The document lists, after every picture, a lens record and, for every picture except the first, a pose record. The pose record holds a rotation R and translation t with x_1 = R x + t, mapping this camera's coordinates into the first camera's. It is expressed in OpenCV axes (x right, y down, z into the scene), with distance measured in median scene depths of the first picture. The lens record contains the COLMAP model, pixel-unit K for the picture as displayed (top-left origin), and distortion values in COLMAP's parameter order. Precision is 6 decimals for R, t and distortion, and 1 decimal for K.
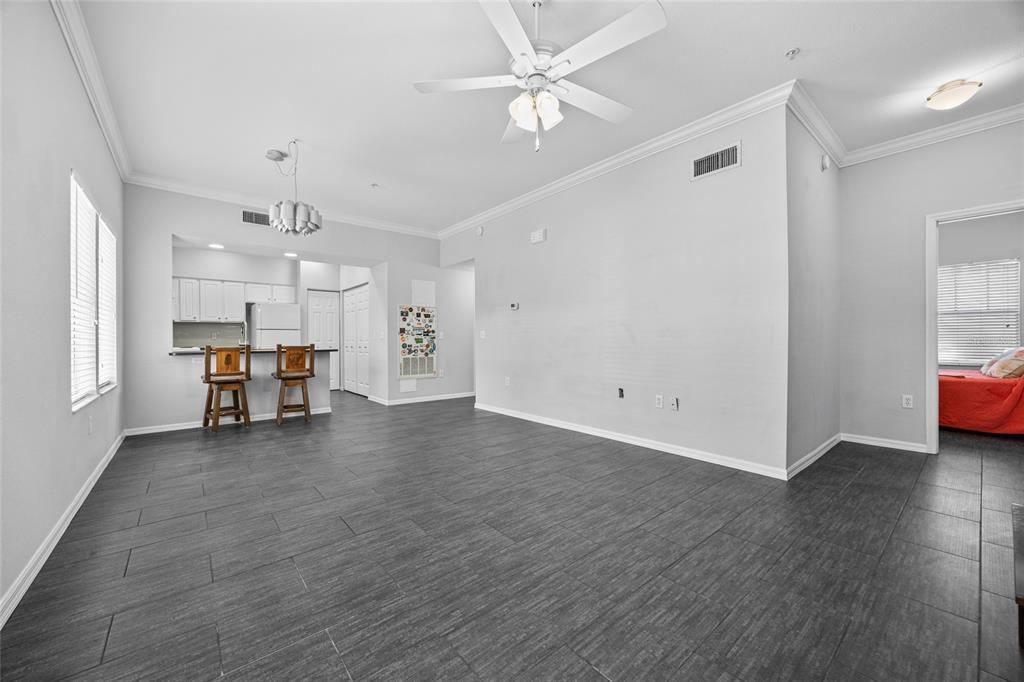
lens RADIAL K [[393.9, 0, 511.4], [0, 393.9, 337.4], [0, 0, 1]] dist [-0.000978, -0.000125]
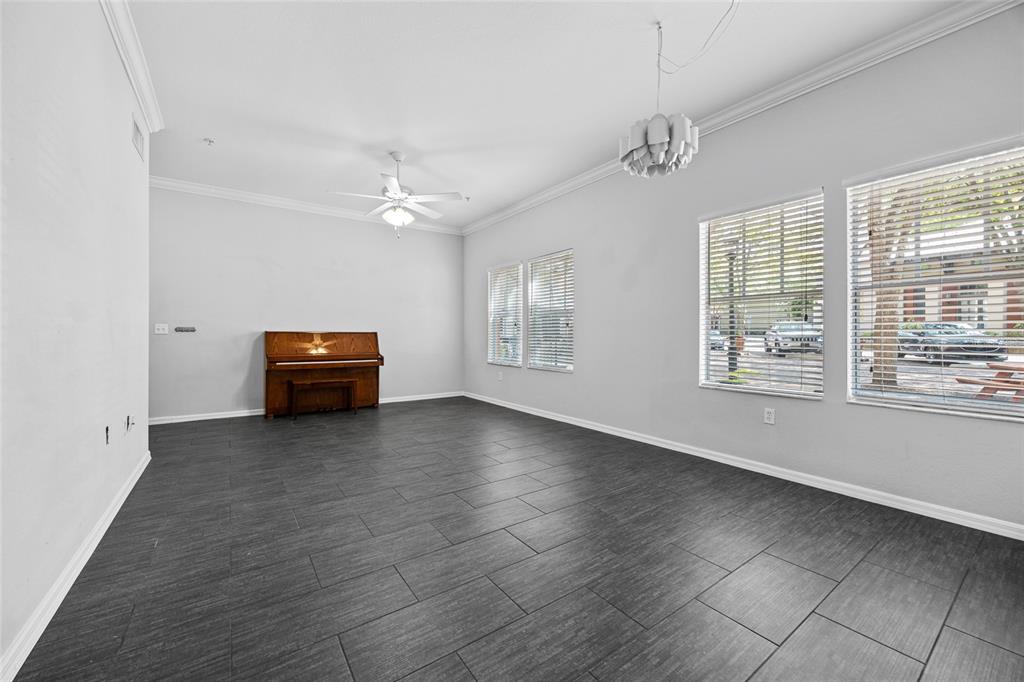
lens RADIAL K [[393.9, 0, 513.1], [0, 393.9, 338.1], [0, 0, 1]] dist [-0.000978, -0.000125]
pose [[-0.997429, 0.000248, 0.071656, -0.423461], [0.000912, 0.999957, 0.009236, 0.000113], [-0.071651, 0.009277, -0.997387, 1.945343]]
